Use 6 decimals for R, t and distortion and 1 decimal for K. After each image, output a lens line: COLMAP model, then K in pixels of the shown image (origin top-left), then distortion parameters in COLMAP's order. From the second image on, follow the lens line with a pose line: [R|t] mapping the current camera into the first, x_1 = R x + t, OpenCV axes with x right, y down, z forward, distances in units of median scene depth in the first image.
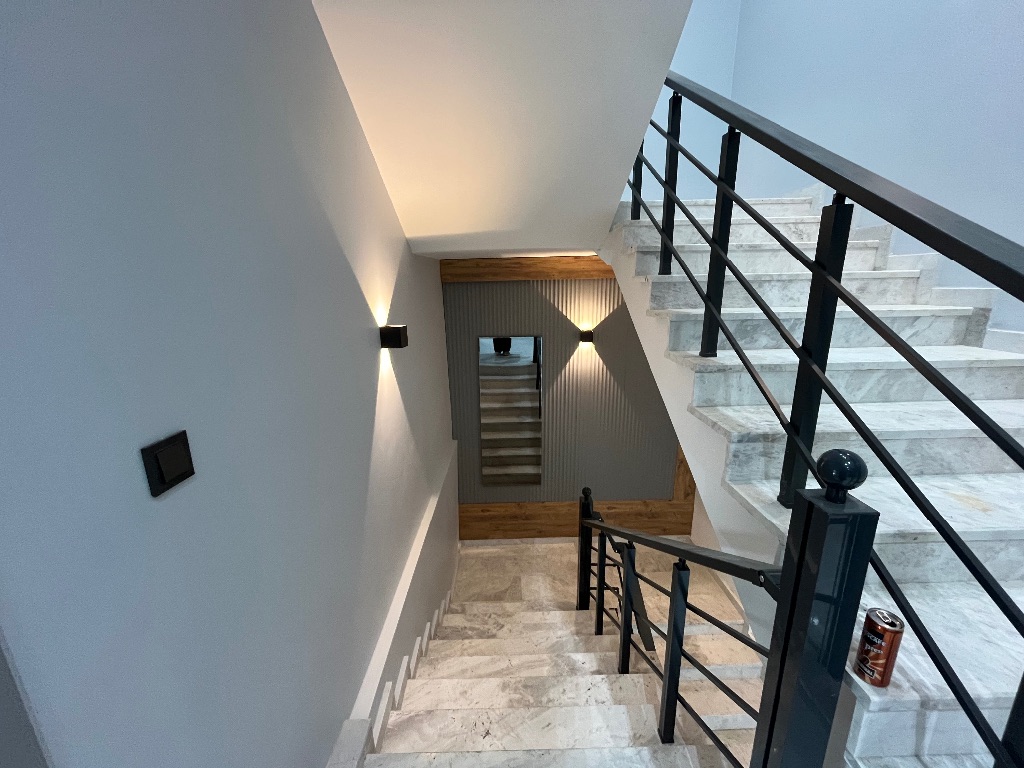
lens RADIAL K [[411.0, 0, 512.4], [0, 411.0, 381.0], [0, 0, 1]] dist [0.003329, 0.000281]
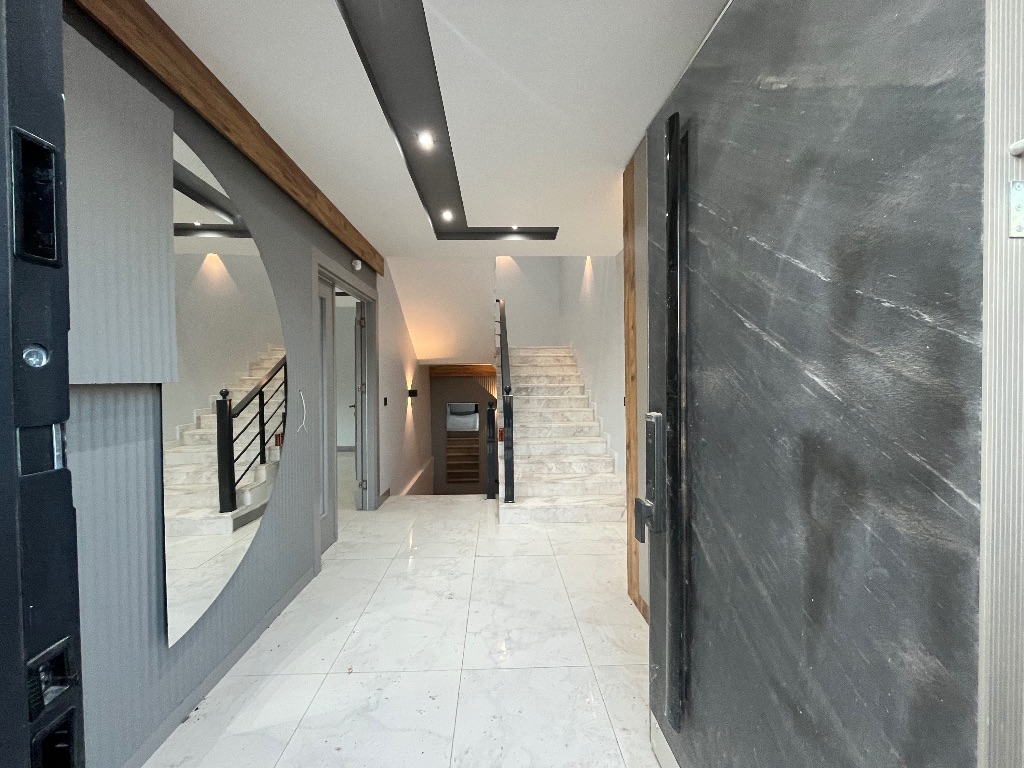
lens RADIAL K [[411.0, 0, 511.0], [0, 411.0, 381.9], [0, 0, 1]] dist [0.003329, 0.000281]
pose [[0.999815, 0.014299, 0.012879, 0.280590], [-0.011112, 0.975378, -0.220261, 0.328084], [-0.015712, 0.220077, 0.975356, -1.395166]]
